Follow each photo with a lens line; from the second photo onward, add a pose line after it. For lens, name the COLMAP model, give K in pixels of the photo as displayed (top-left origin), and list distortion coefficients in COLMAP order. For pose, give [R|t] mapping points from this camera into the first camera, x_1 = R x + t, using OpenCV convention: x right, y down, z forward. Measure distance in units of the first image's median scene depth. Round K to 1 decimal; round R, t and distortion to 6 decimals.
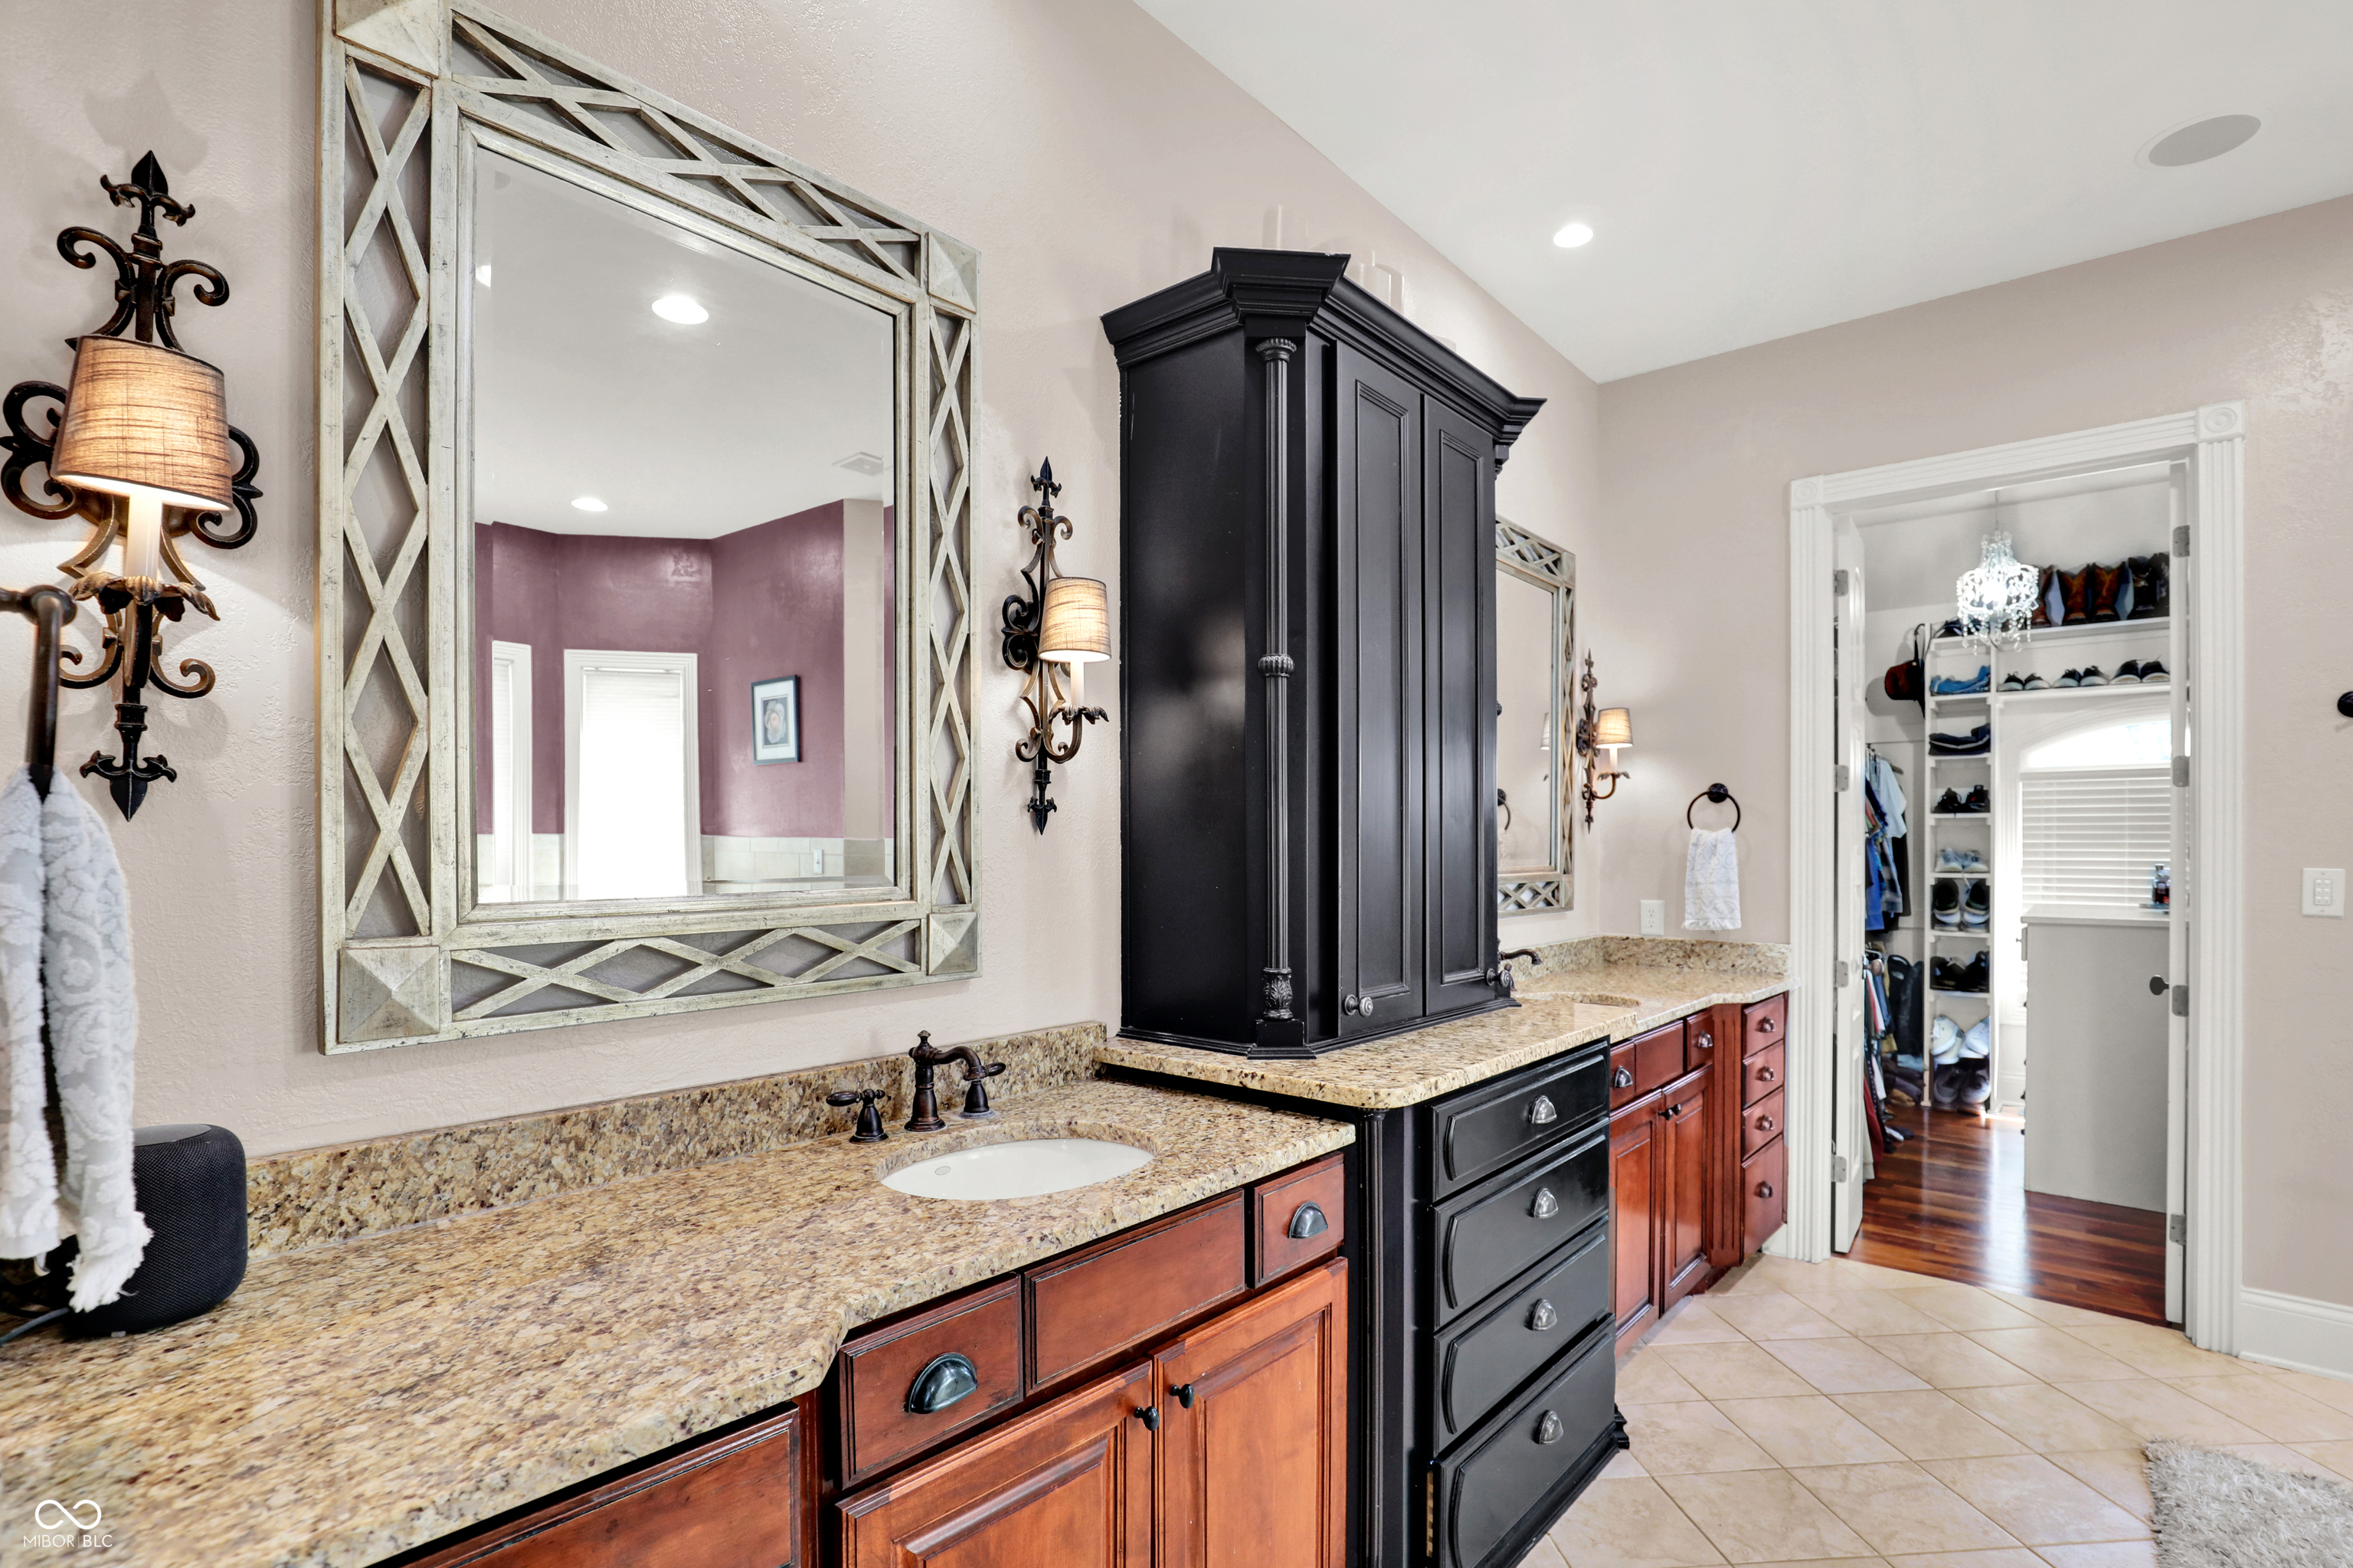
lens RADIAL K [[1103.2, 0, 1189.3], [0, 1103.2, 845.5], [0, 0, 1]] dist [-0.031966, 0.006355]
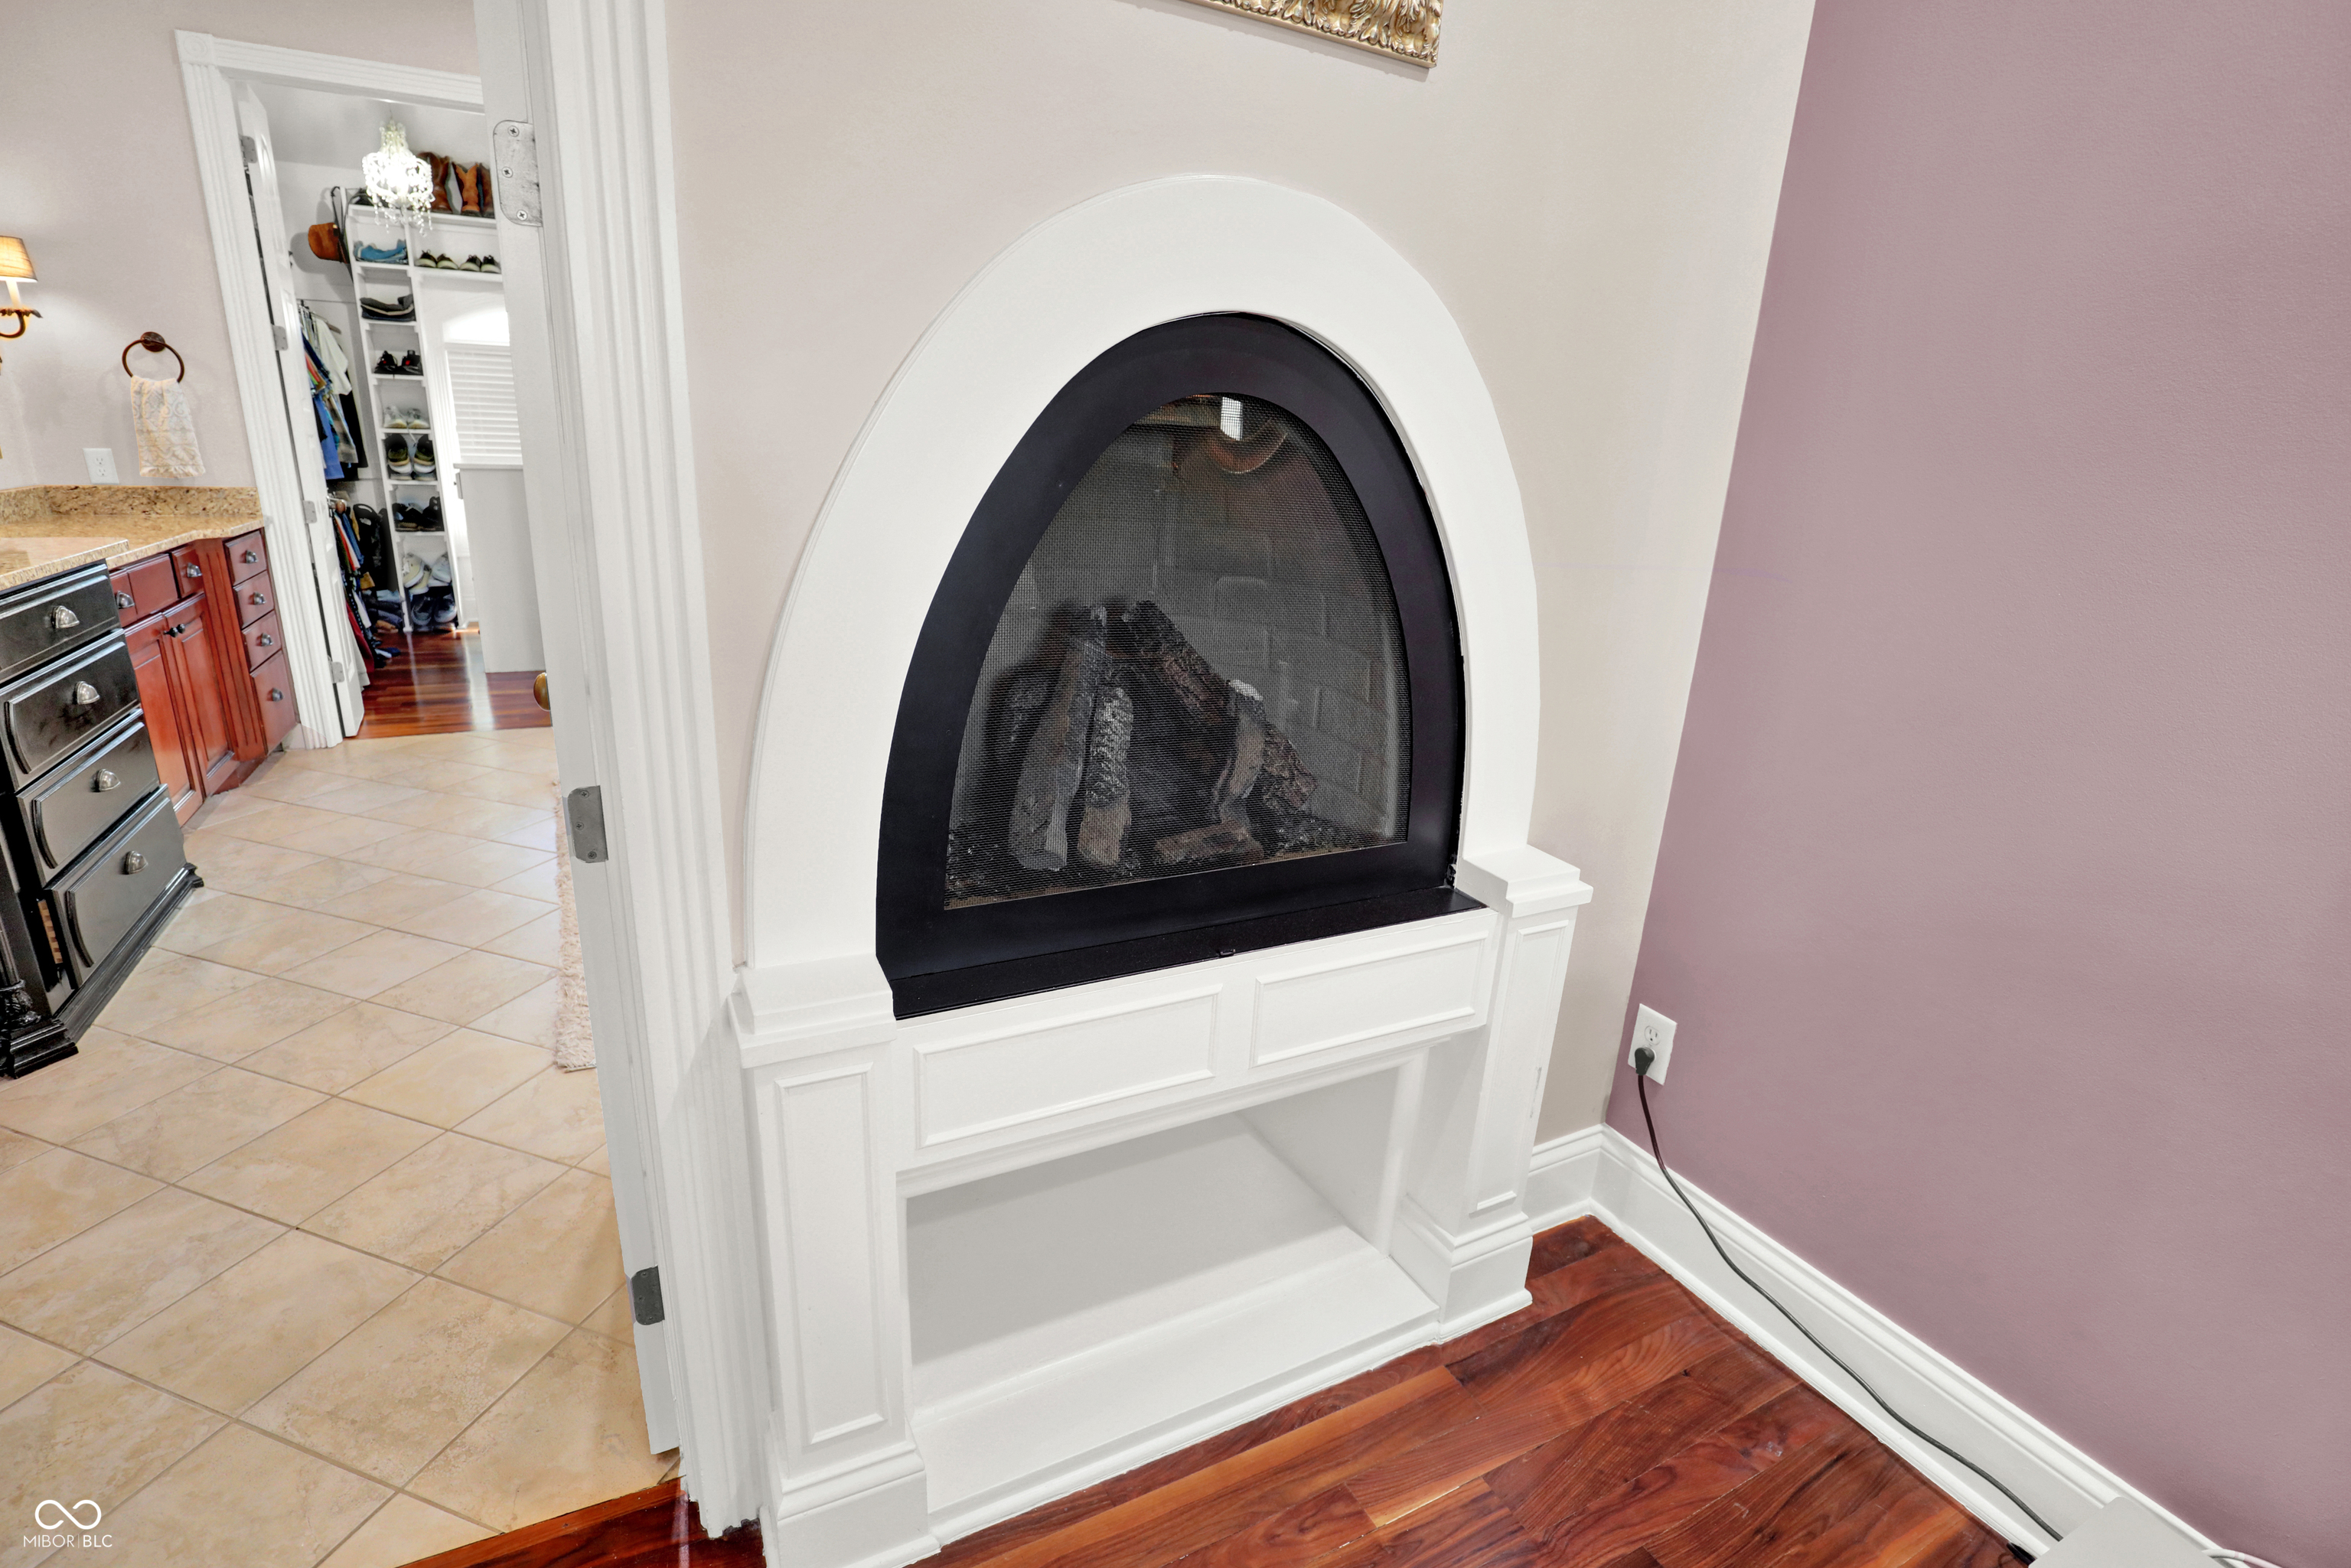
lens RADIAL K [[1102.2, 0, 1186.6], [0, 1102.2, 781.0], [0, 0, 1]] dist [-0.031966, 0.006355]
pose [[0.358419, -0.261027, 0.896326, -0.156726], [-0.047961, 0.953699, 0.296913, 0.000573], [-0.932328, -0.149408, 0.329305, -0.263491]]
